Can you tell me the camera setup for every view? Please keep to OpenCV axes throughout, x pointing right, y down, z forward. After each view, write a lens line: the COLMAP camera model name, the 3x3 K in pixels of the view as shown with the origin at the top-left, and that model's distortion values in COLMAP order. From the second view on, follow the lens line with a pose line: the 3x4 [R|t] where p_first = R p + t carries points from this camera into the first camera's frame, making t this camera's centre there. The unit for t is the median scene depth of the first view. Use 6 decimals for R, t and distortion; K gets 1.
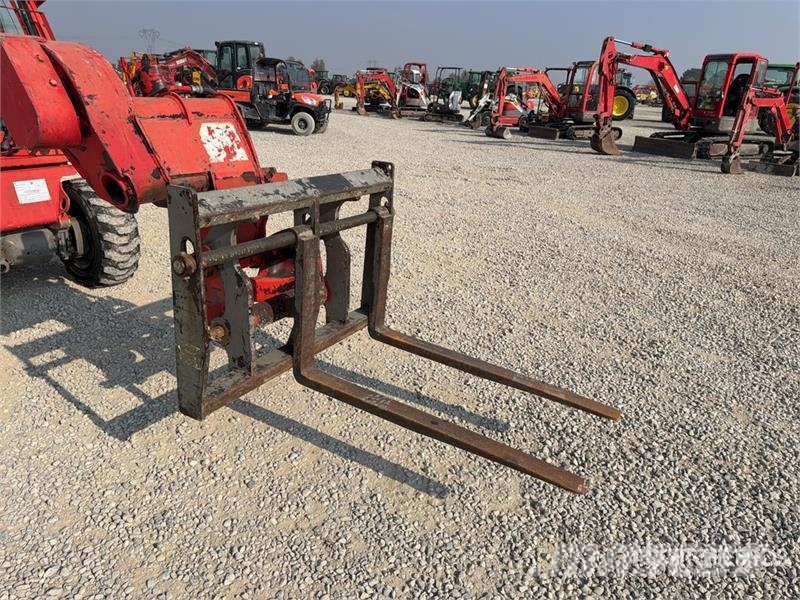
lens RADIAL K [[540.4, 0, 400.0], [0, 540.4, 300.0], [0, 0, 1]] dist [0.058103, -0.104437]
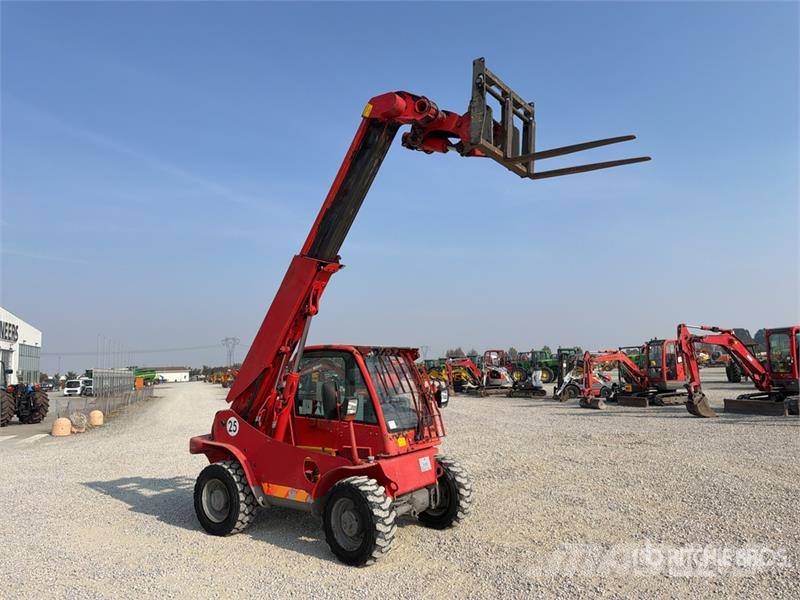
lens RADIAL K [[568.0, 0, 394.4], [0, 568.0, 303.1], [0, 0, 1]] dist [0.109227, -0.135832]
pose [[0.994848, -0.084736, -0.055654, -0.155595], [0.049290, 0.884012, -0.464858, 0.045411], [0.088589, 0.459719, 0.883635, -0.204147]]
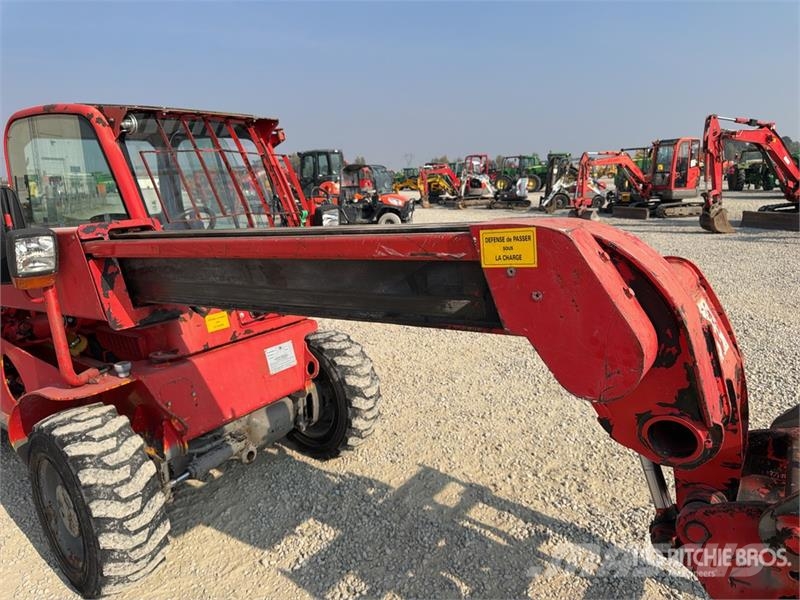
lens RADIAL K [[536.3, 0, 386.3], [0, 536.3, 296.6], [0, 0, 1]] dist [0.079875, -0.106406]
pose [[0.995044, -0.059600, -0.079592, -0.108941], [0.046878, 0.987099, -0.153096, -0.038874], [0.087690, 0.148606, 0.985001, 0.042999]]
